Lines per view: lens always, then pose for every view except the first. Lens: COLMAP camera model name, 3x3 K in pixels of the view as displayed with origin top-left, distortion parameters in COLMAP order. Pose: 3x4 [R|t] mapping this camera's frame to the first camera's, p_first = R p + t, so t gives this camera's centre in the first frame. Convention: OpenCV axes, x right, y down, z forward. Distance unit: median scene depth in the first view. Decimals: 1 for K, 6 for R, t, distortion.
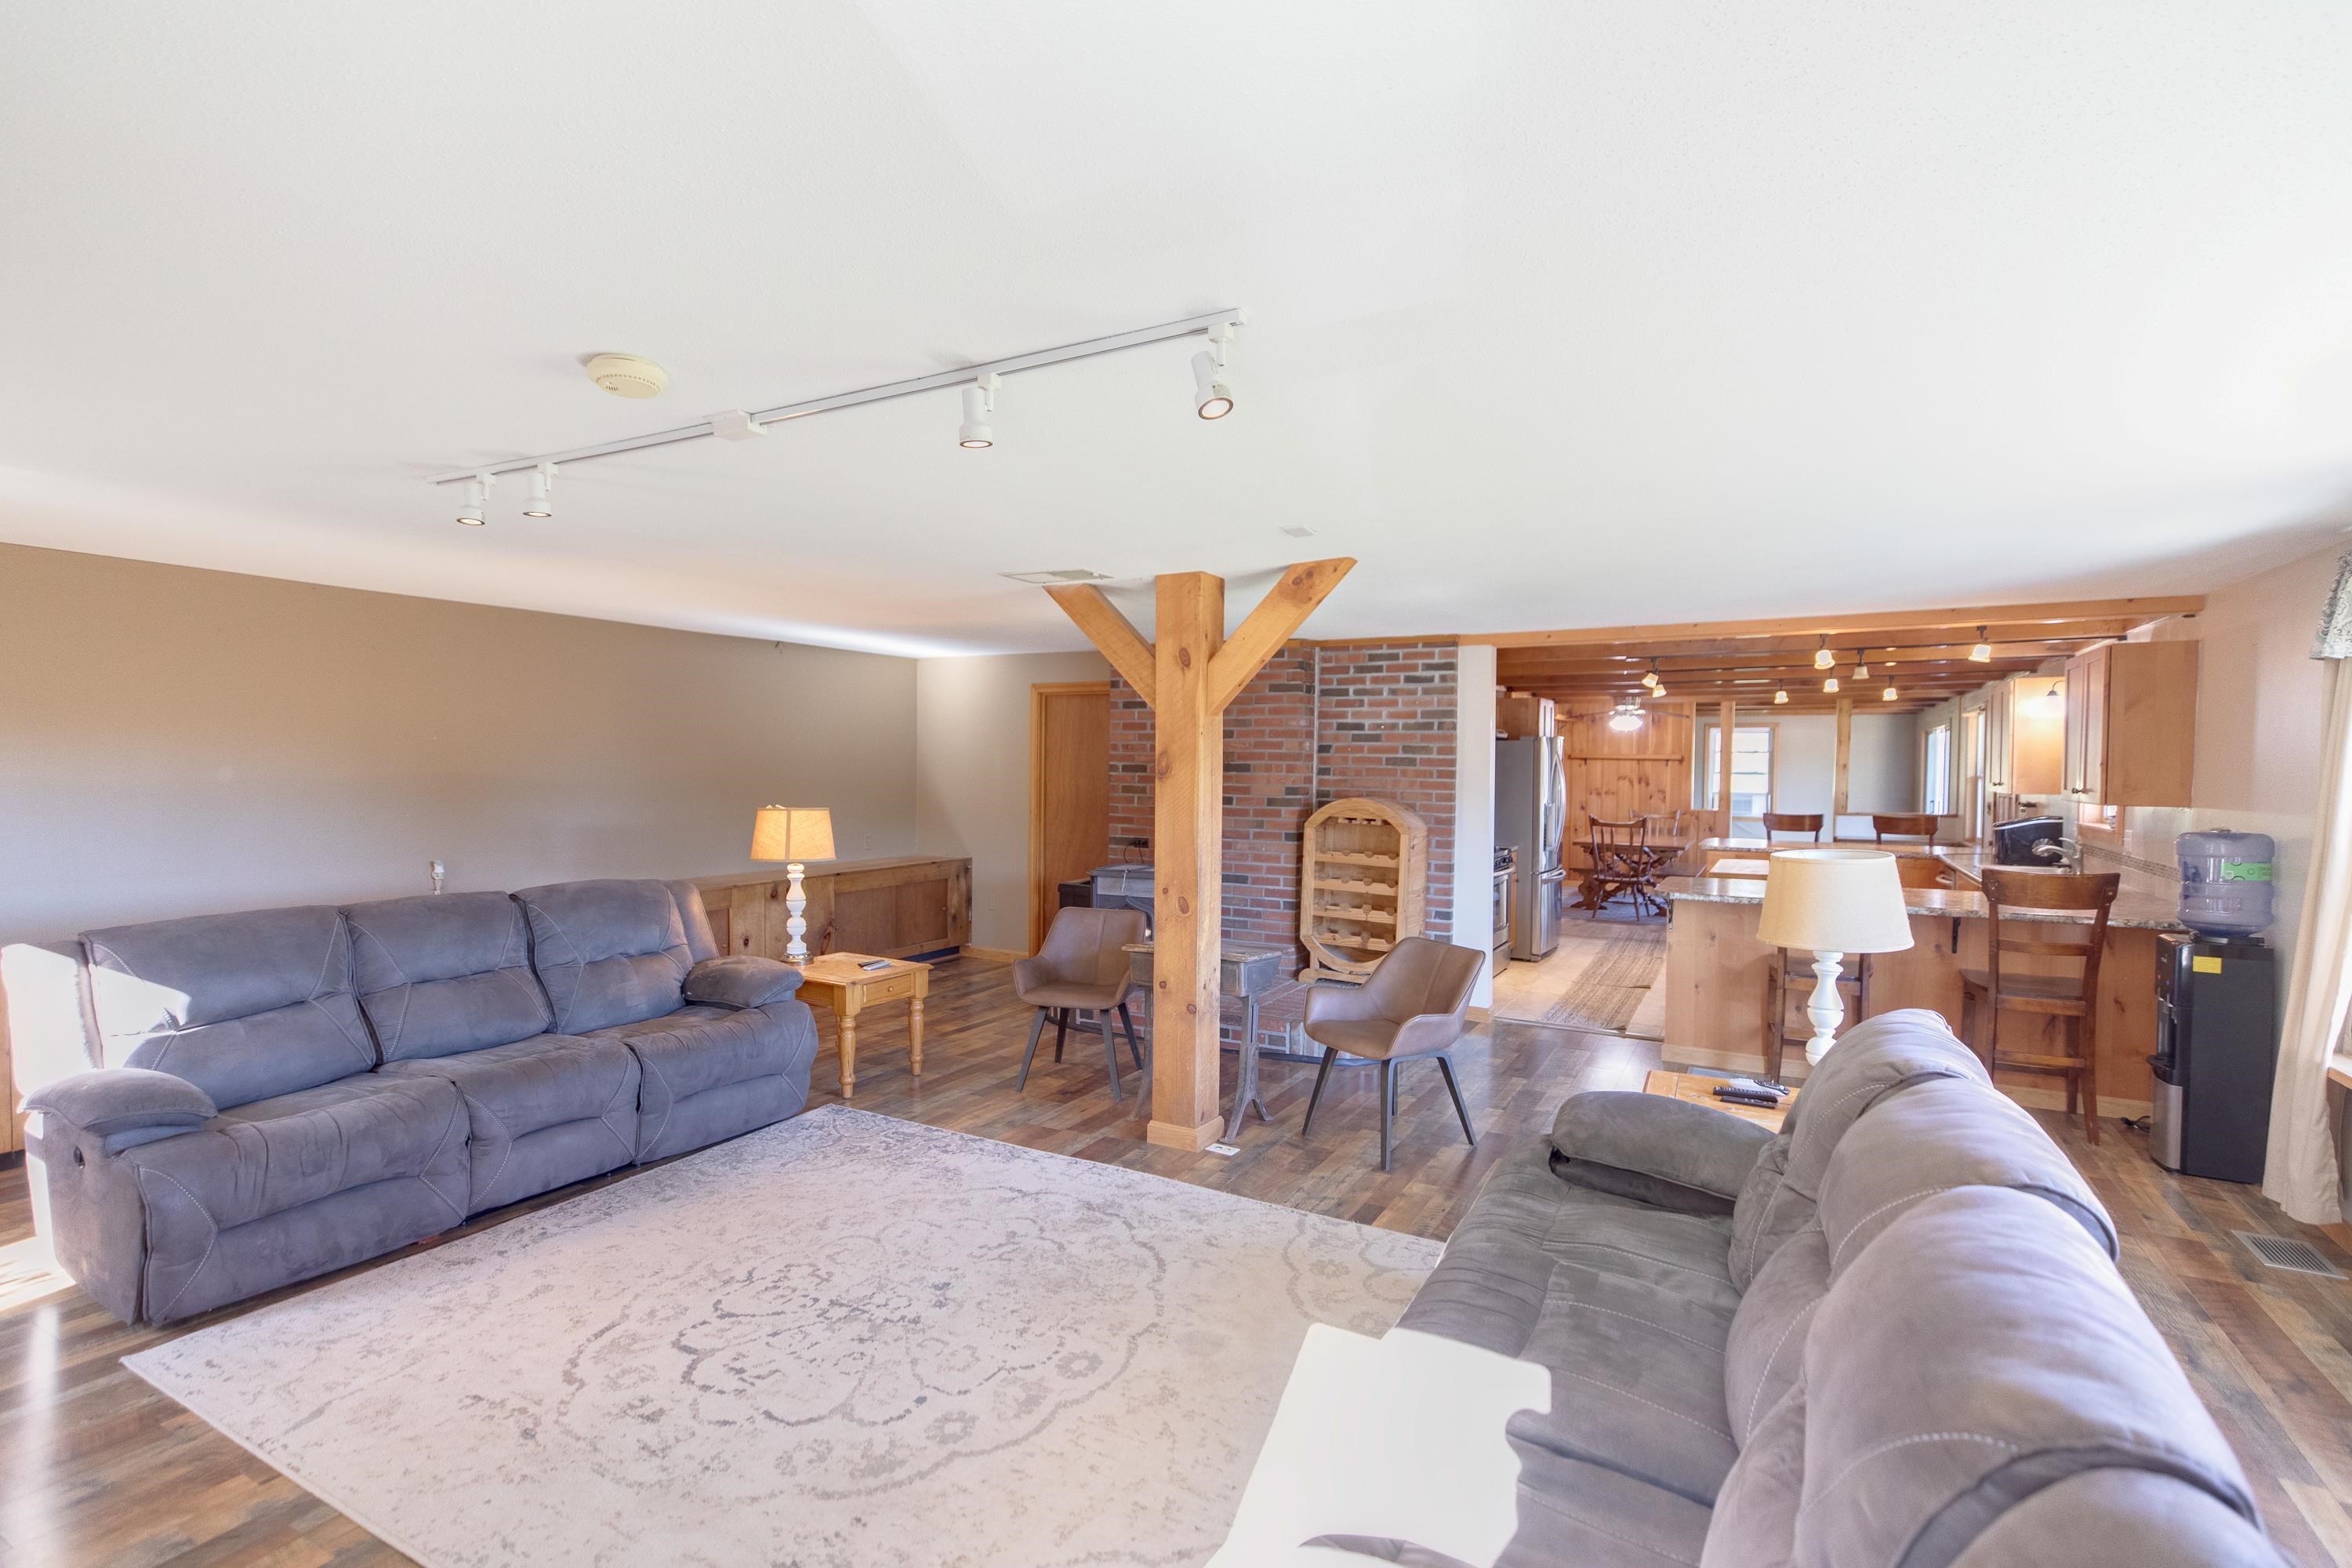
lens RADIAL K [[1099.9, 0, 1162.5], [0, 1099.9, 796.8], [0, 0, 1]] dist [0.006225, 0.000287]
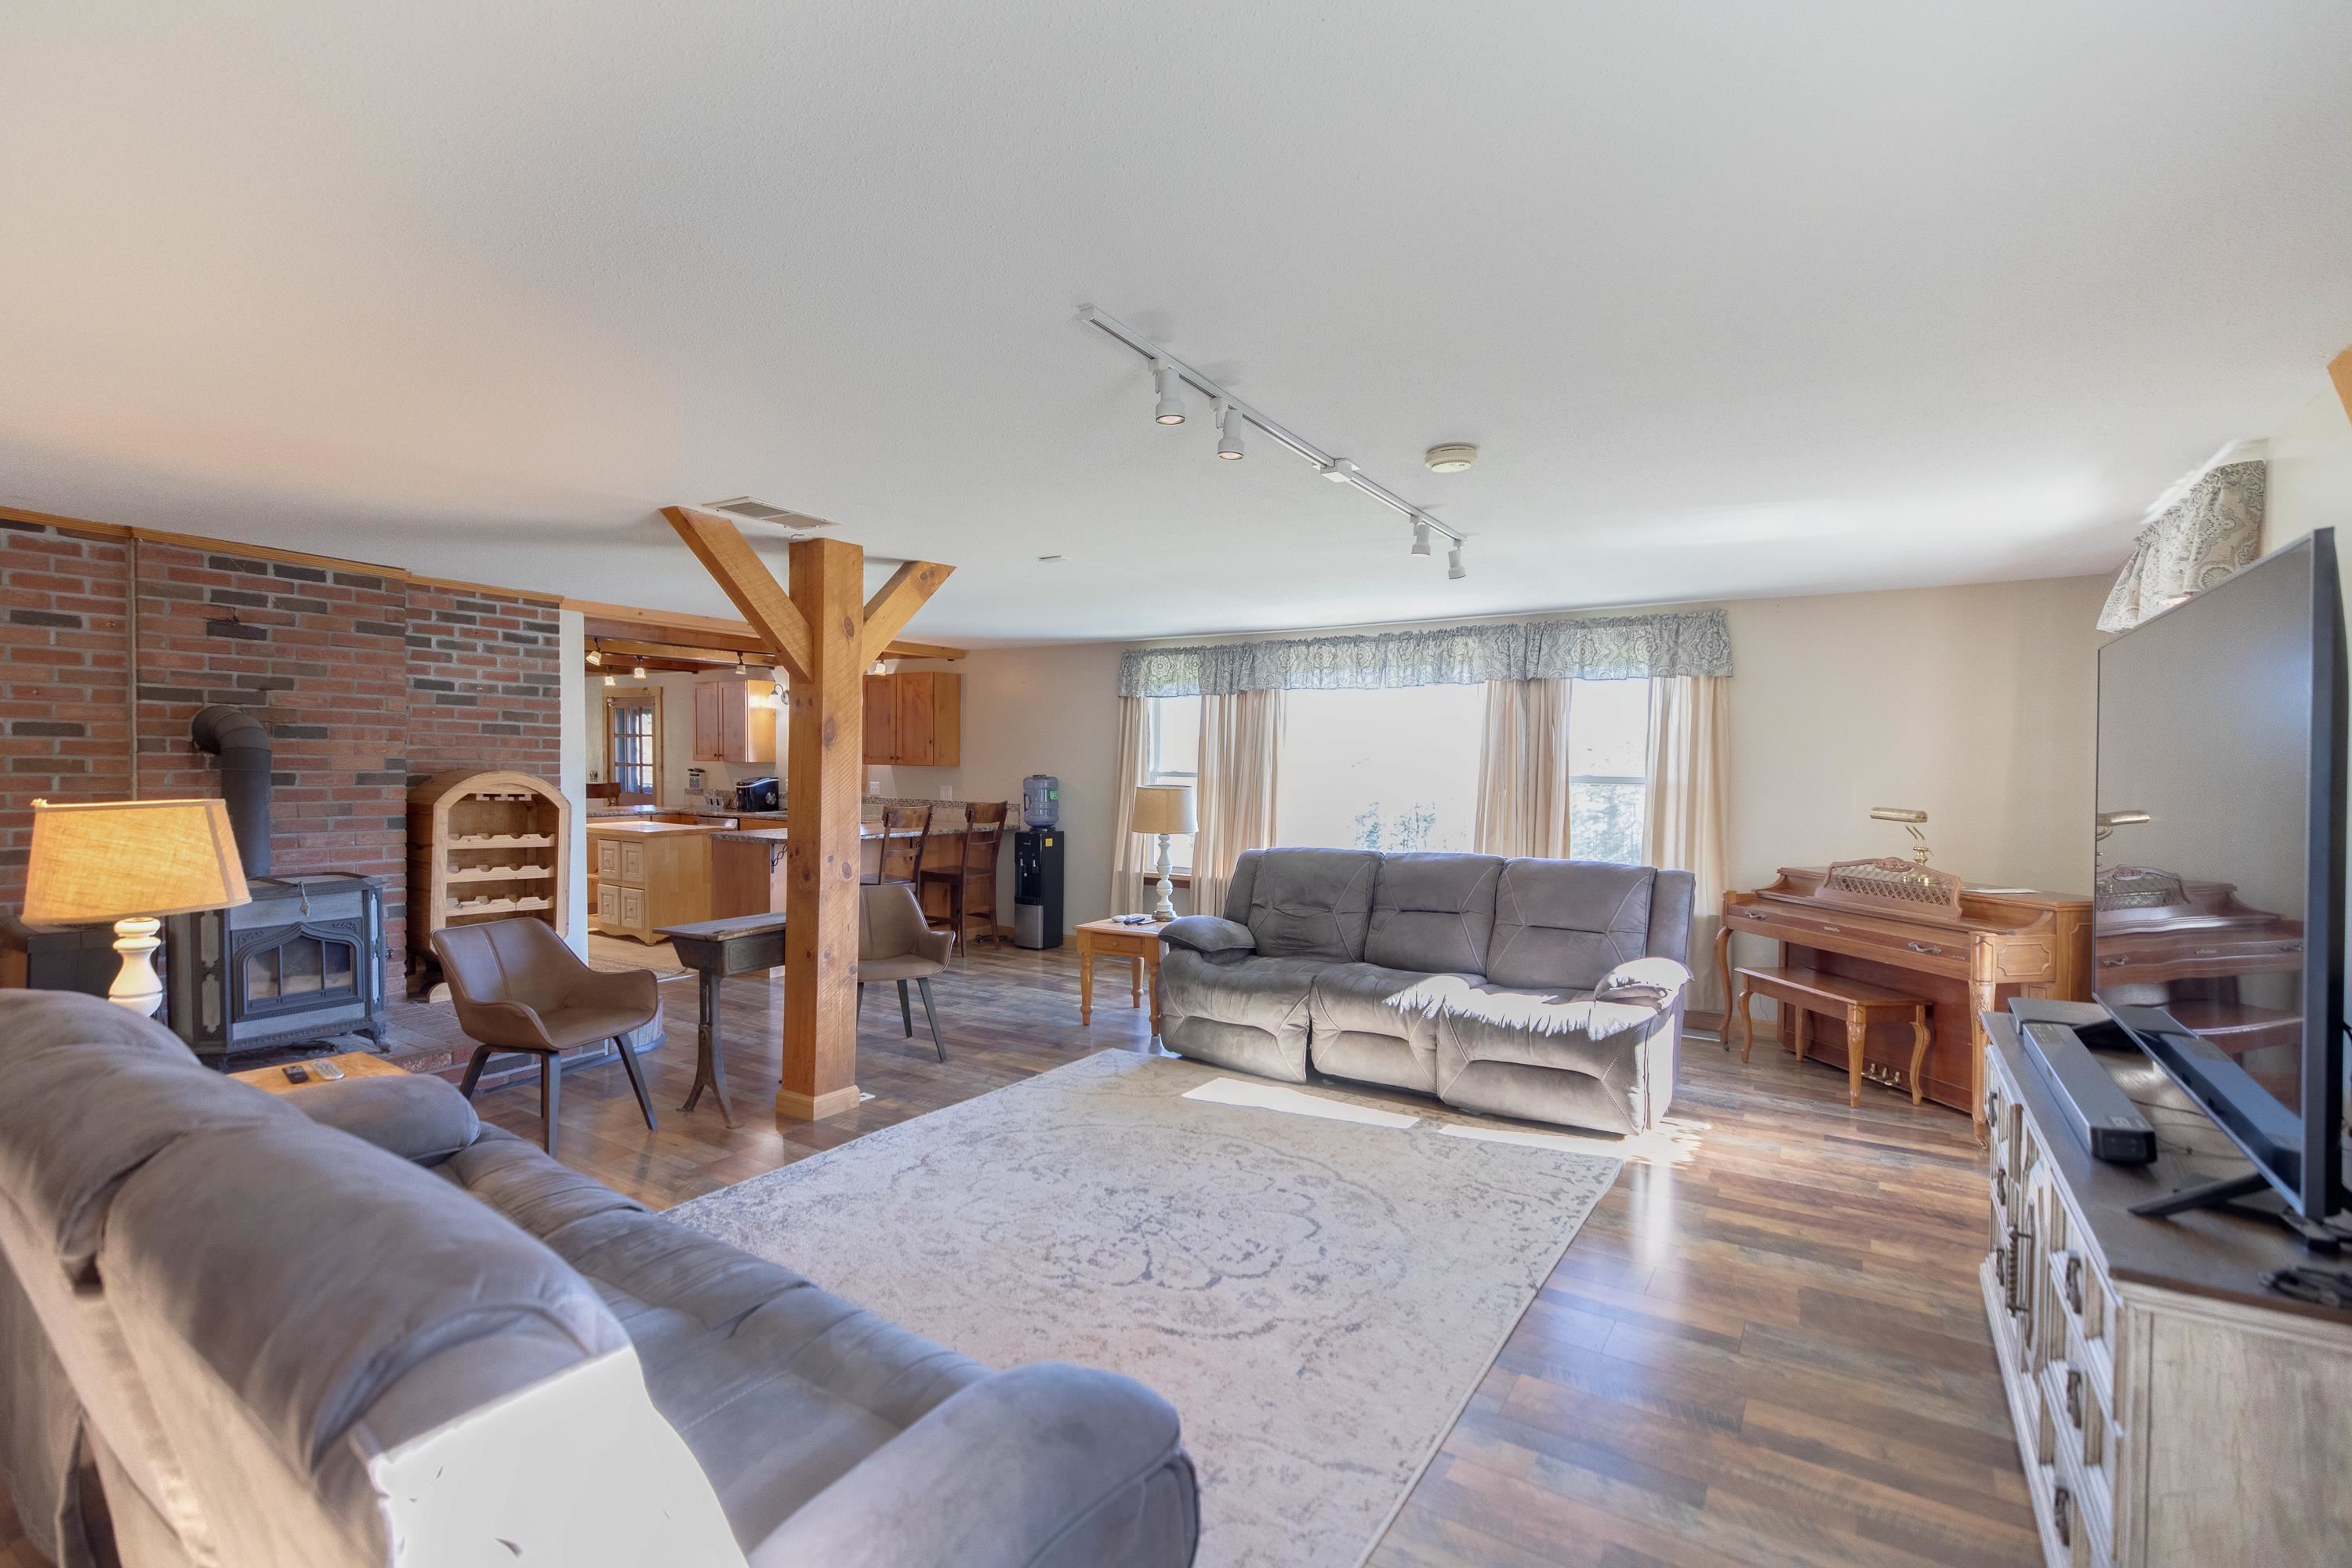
lens RADIAL K [[1072.9, 0, 1169.2], [0, 1072.9, 795.5], [0, 0, 1]] dist [0.003894, 0.000067]
pose [[0.060098, -0.038797, 0.997438, -0.733998], [0.018482, 0.999116, 0.037749, -0.001991], [-0.998021, 0.016166, 0.060762, 0.495134]]
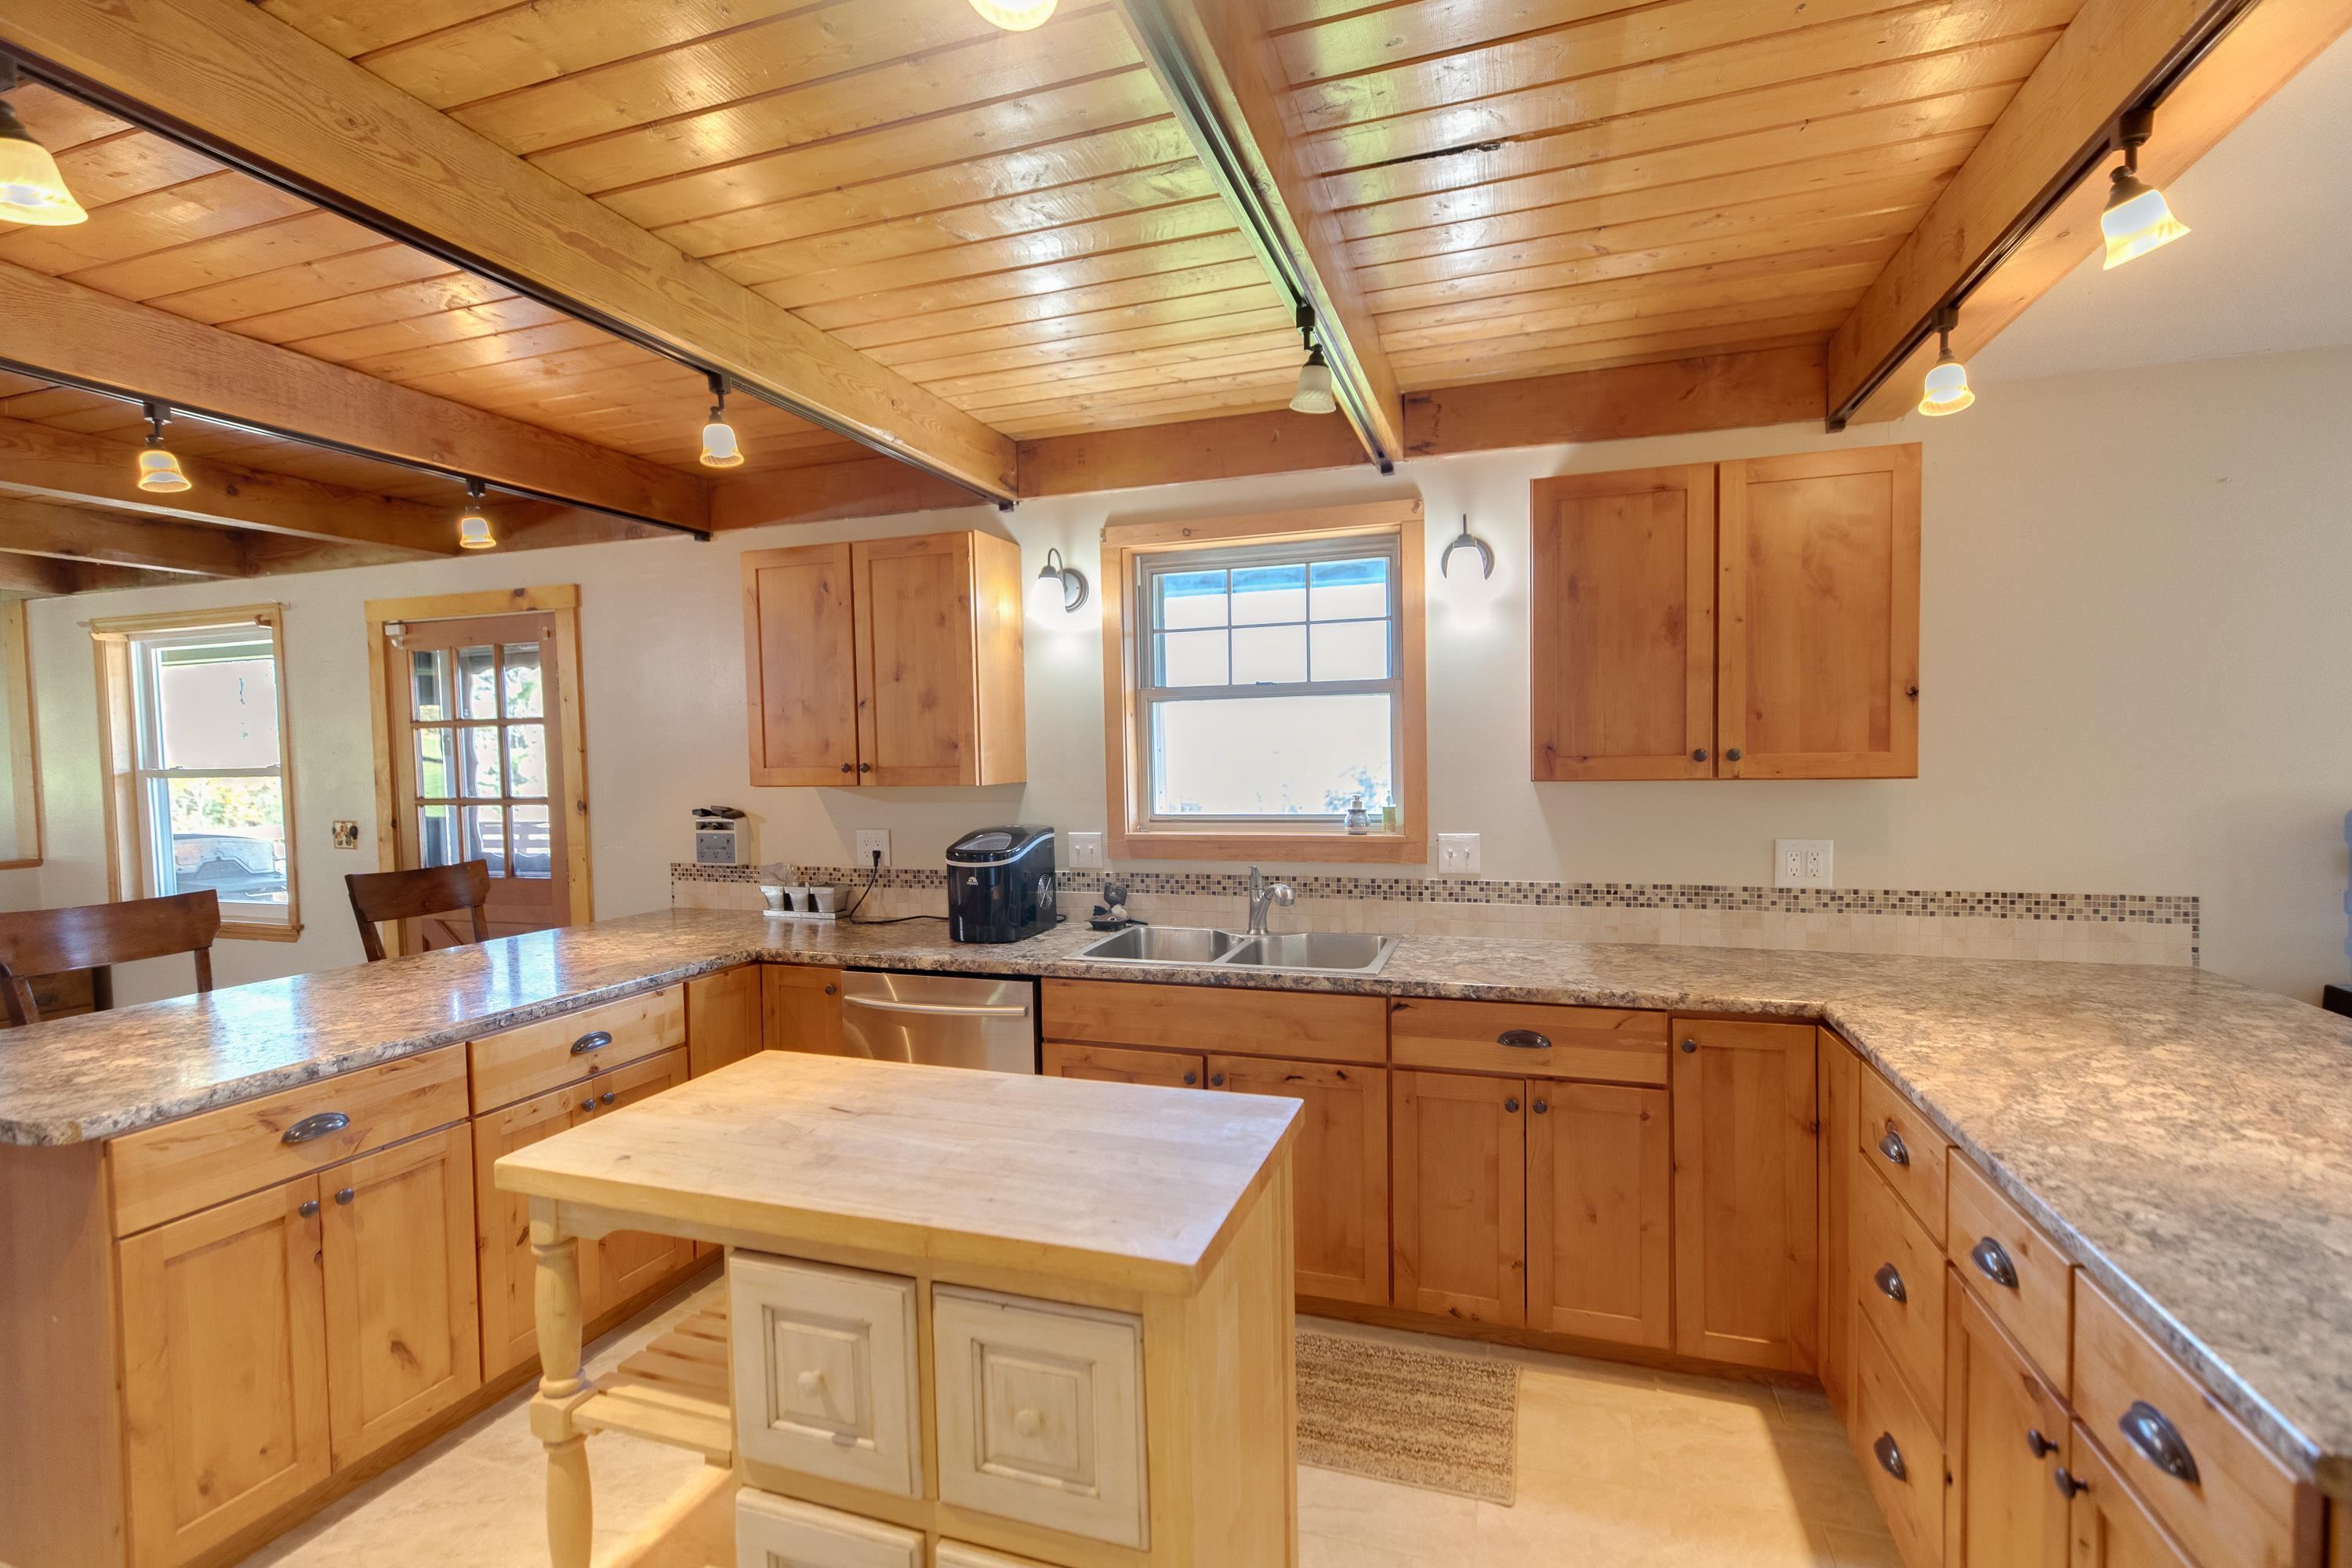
lens RADIAL K [[1072.9, 0, 1169.2], [0, 1072.9, 795.5], [0, 0, 1]] dist [0.003894, 0.000067]
pose [[-0.178360, -0.043871, 0.982987, 0.416616], [0.048242, 0.997414, 0.053268, -0.023547], [-0.982782, 0.056922, -0.175782, 1.298625]]
